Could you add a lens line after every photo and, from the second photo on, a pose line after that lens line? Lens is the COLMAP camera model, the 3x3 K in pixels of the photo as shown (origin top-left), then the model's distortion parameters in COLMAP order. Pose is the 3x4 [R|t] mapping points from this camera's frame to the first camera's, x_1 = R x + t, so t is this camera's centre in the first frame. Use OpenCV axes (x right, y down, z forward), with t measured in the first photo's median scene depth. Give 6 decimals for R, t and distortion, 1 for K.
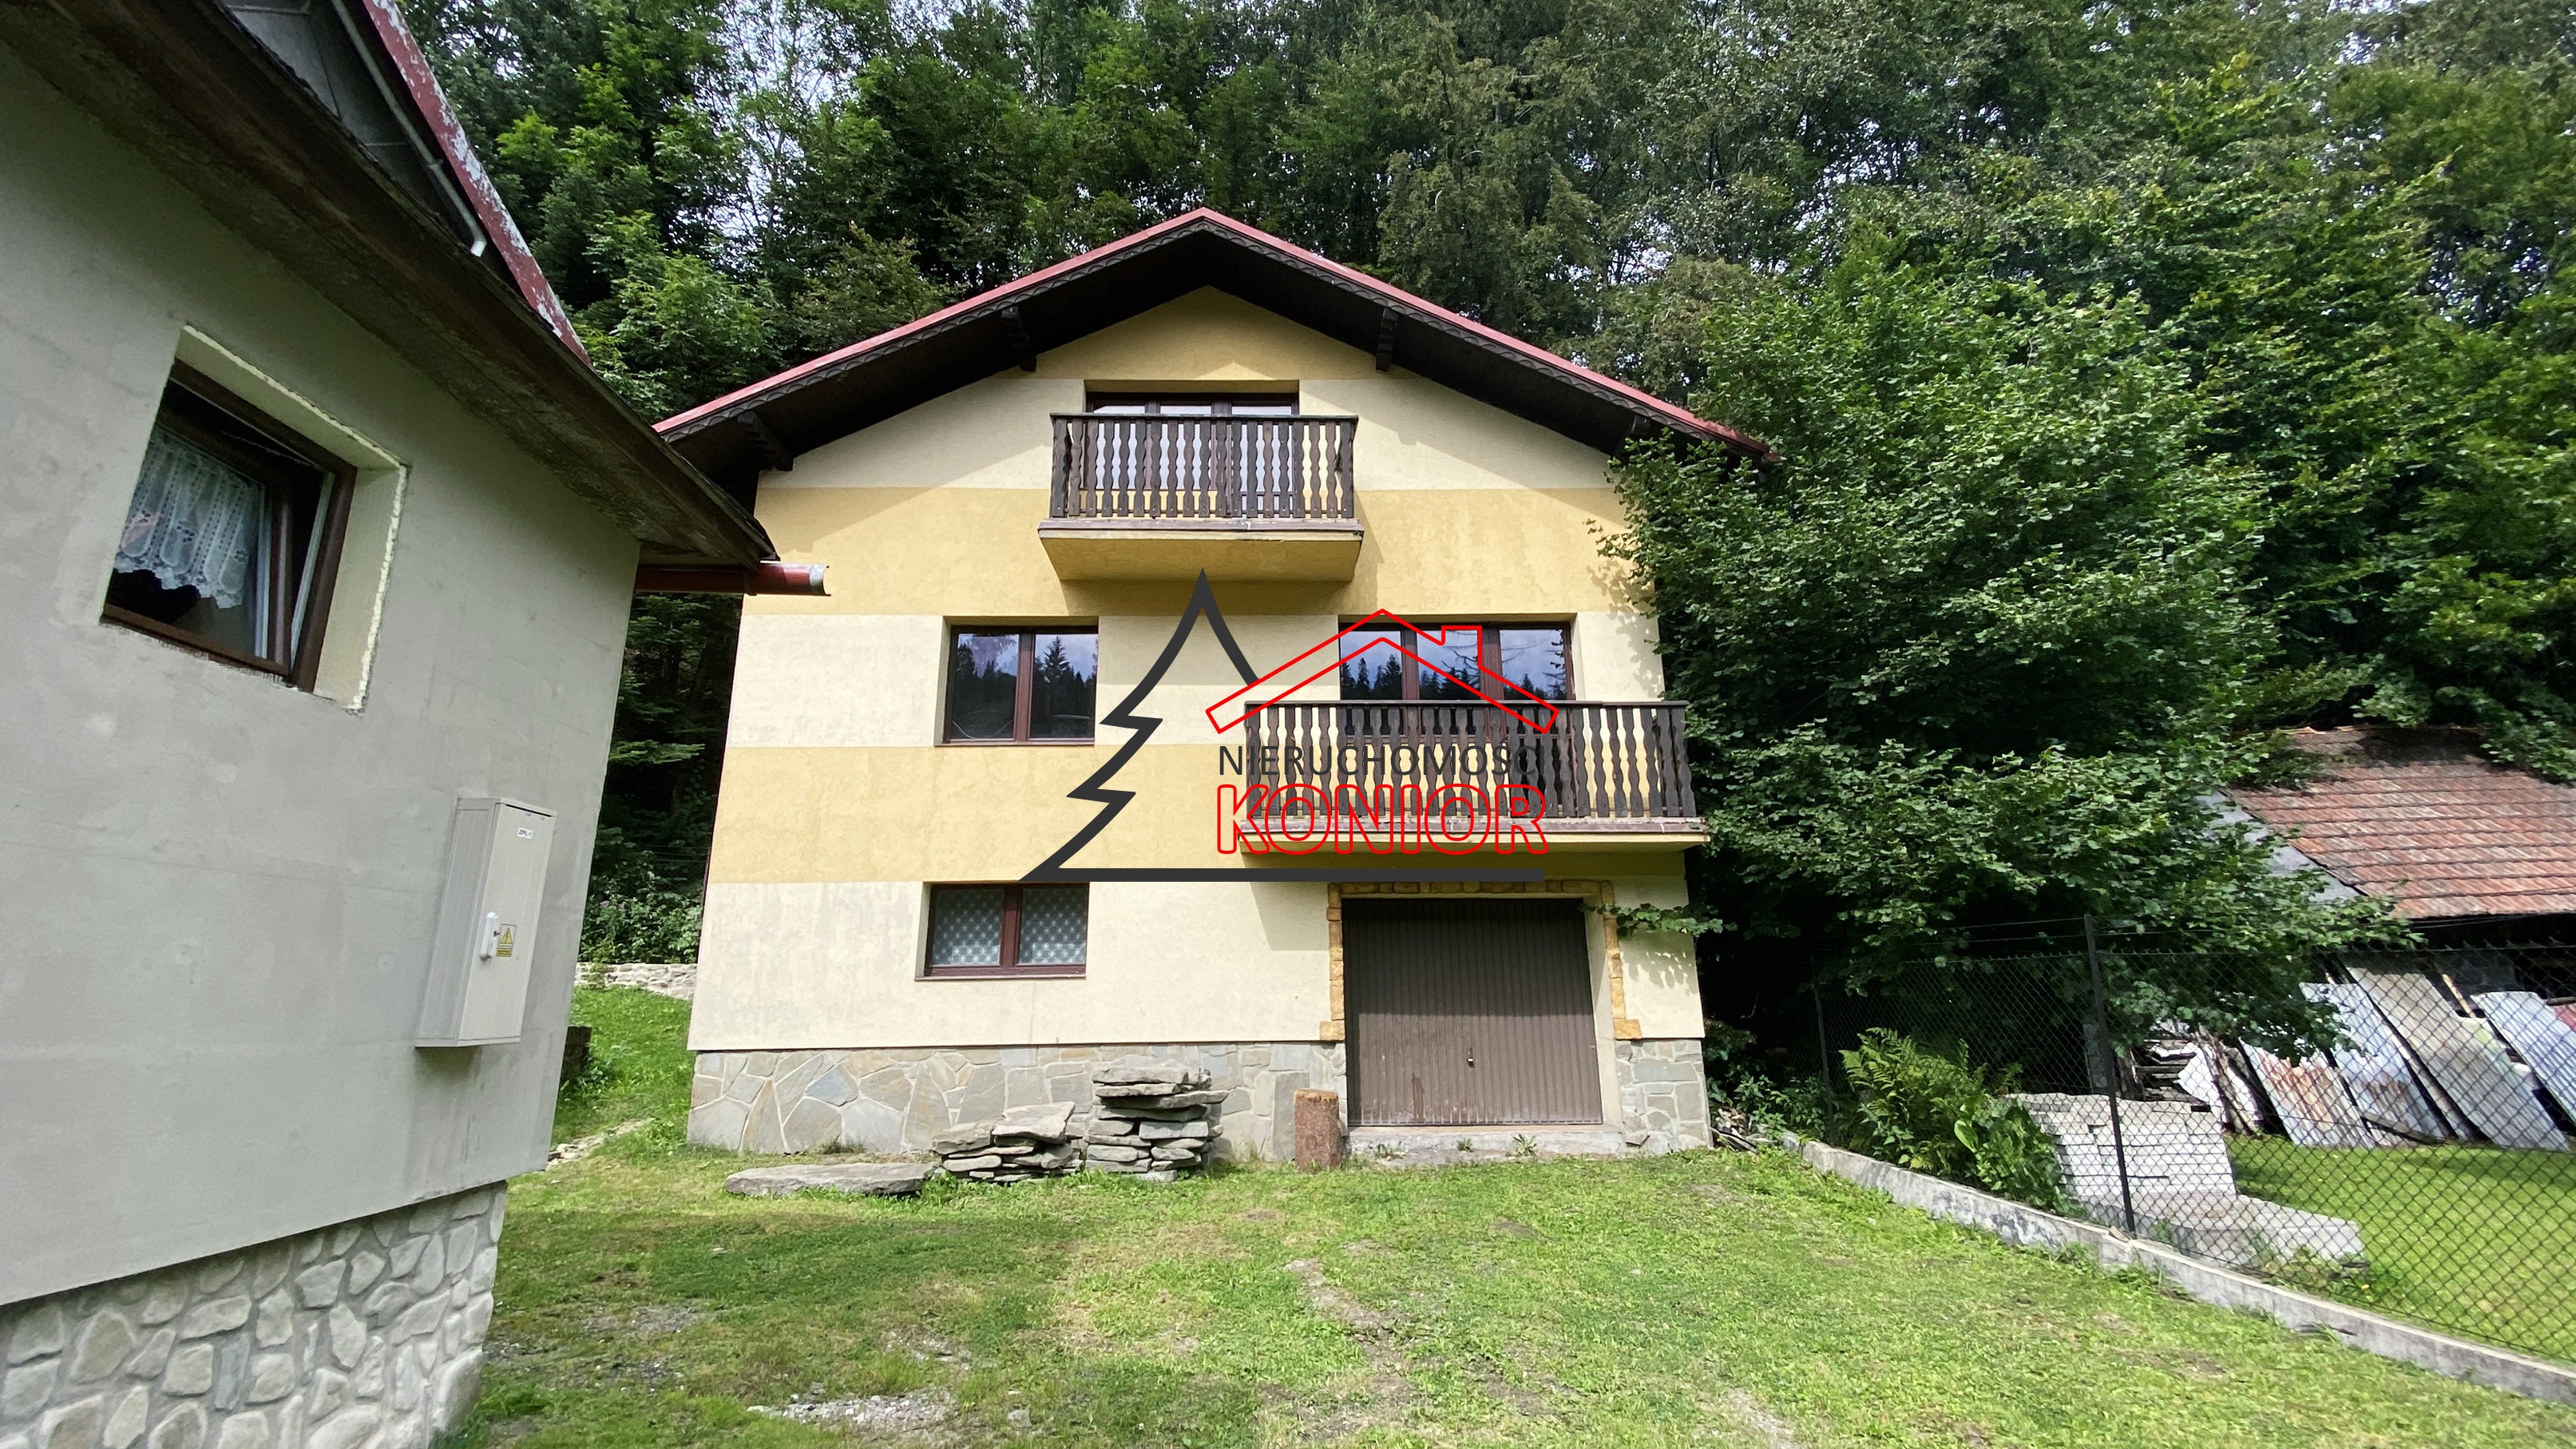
lens RADIAL K [[1011.0, 0, 1304.1], [0, 1011.0, 716.3], [0, 0, 1]] dist [0.028211, -0.023990]
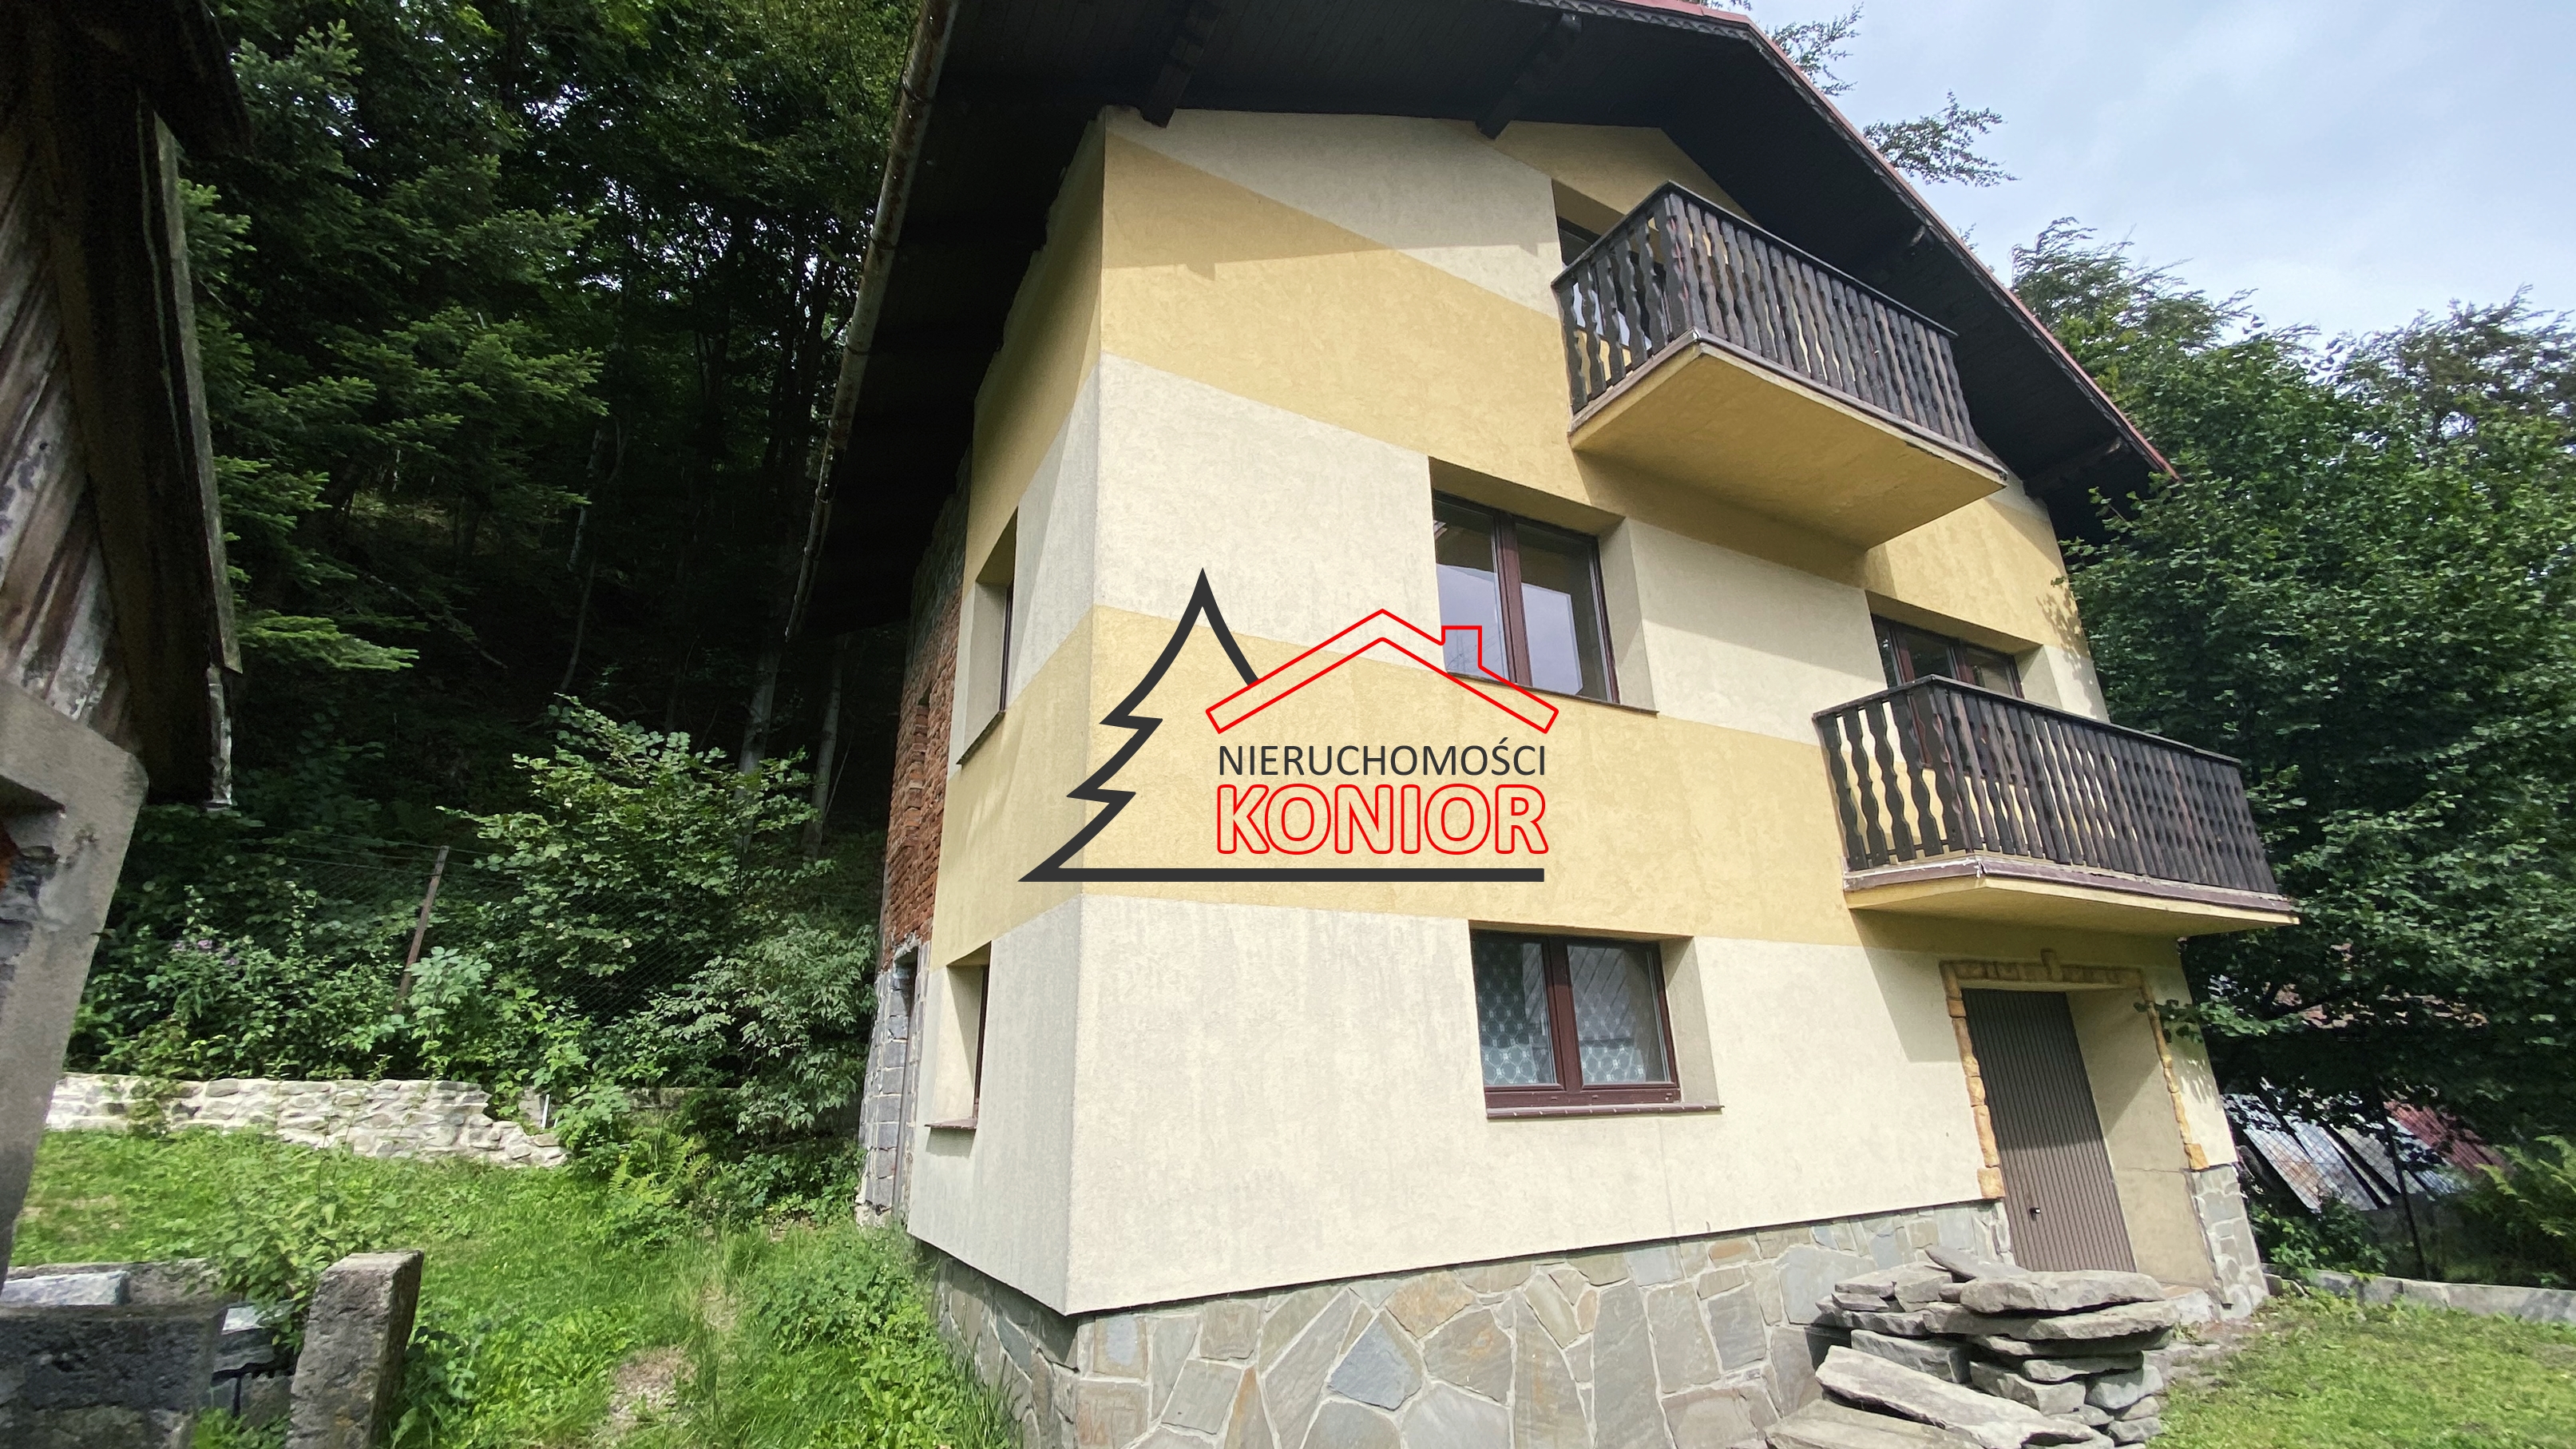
lens RADIAL K [[1032.1, 0, 1301.3], [0, 1032.1, 733.9], [0, 0, 1]] dist [0.025298, -0.021148]
pose [[0.892932, 0.135801, 0.429220, -0.716409], [-0.104320, 0.989884, -0.096166, 0.129819], [-0.437937, 0.041093, 0.898066, 0.571904]]
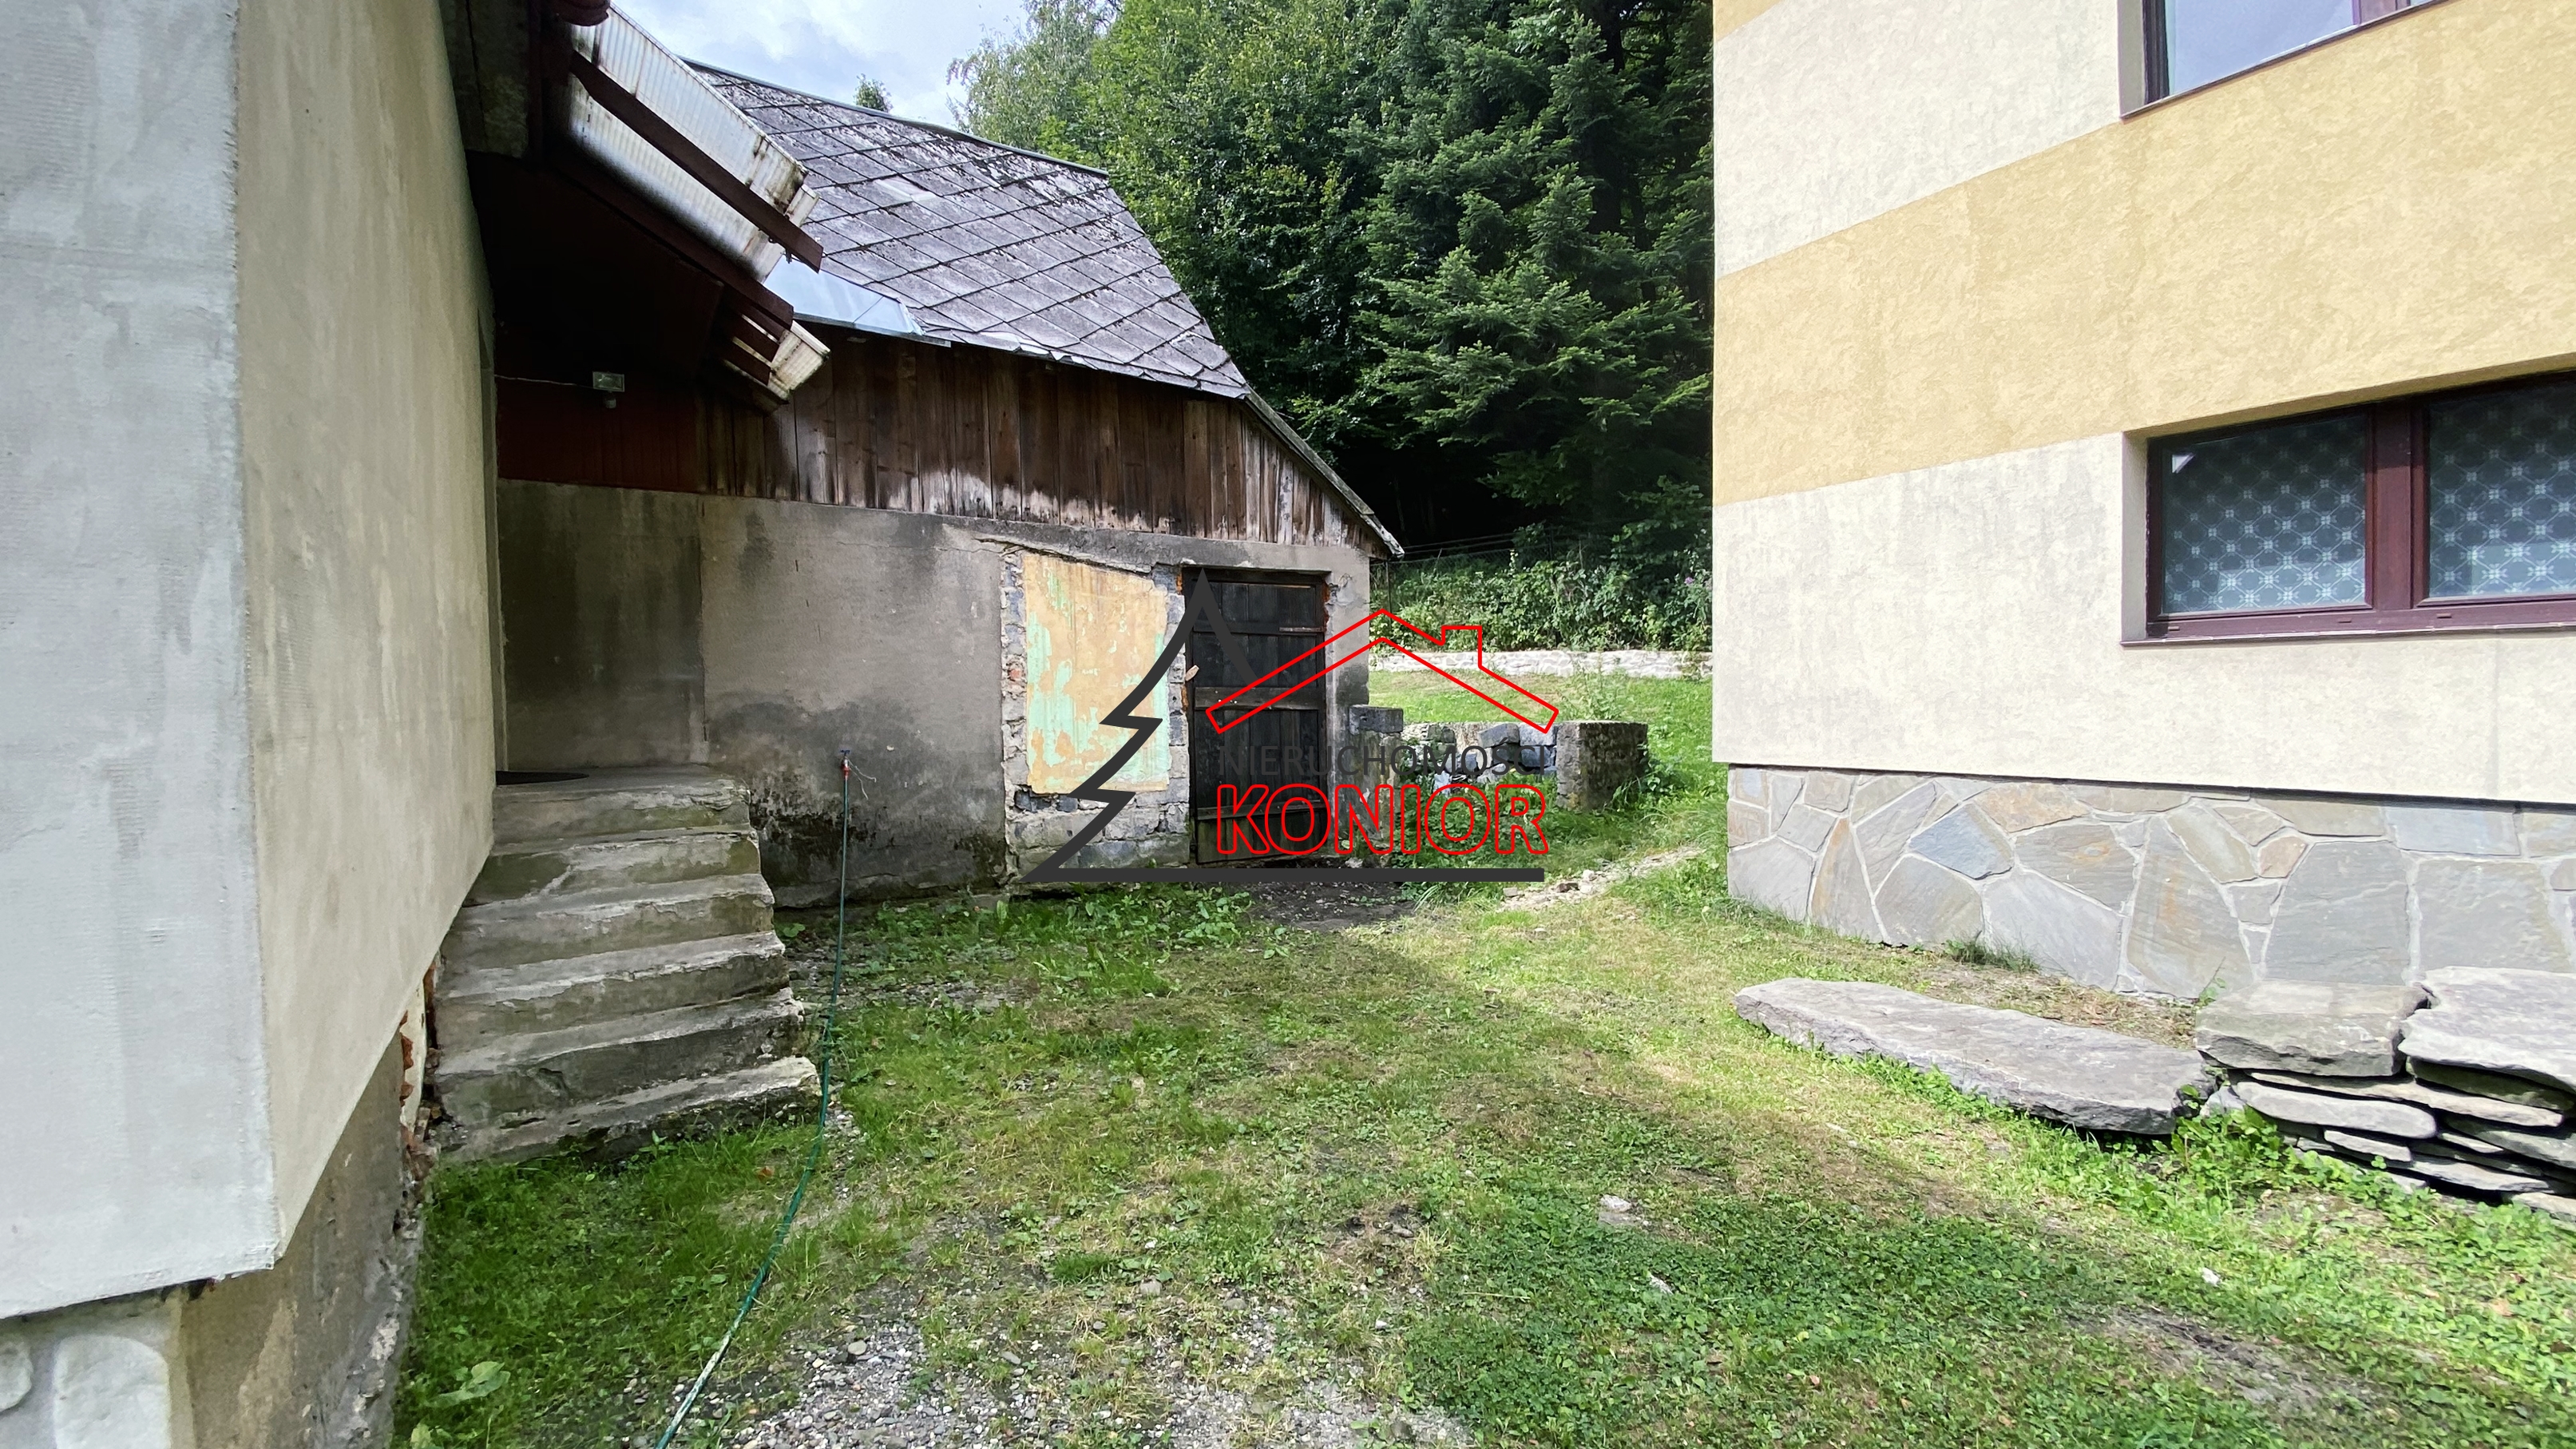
lens RADIAL K [[1032.1, 0, 1301.3], [0, 1032.1, 733.9], [0, 0, 1]] dist [0.025298, -0.021148]
pose [[0.498935, 0.033276, -0.866000, -0.157700], [0.228447, 0.958871, 0.168462, 0.132055], [0.835988, -0.281886, 0.470812, 0.450404]]
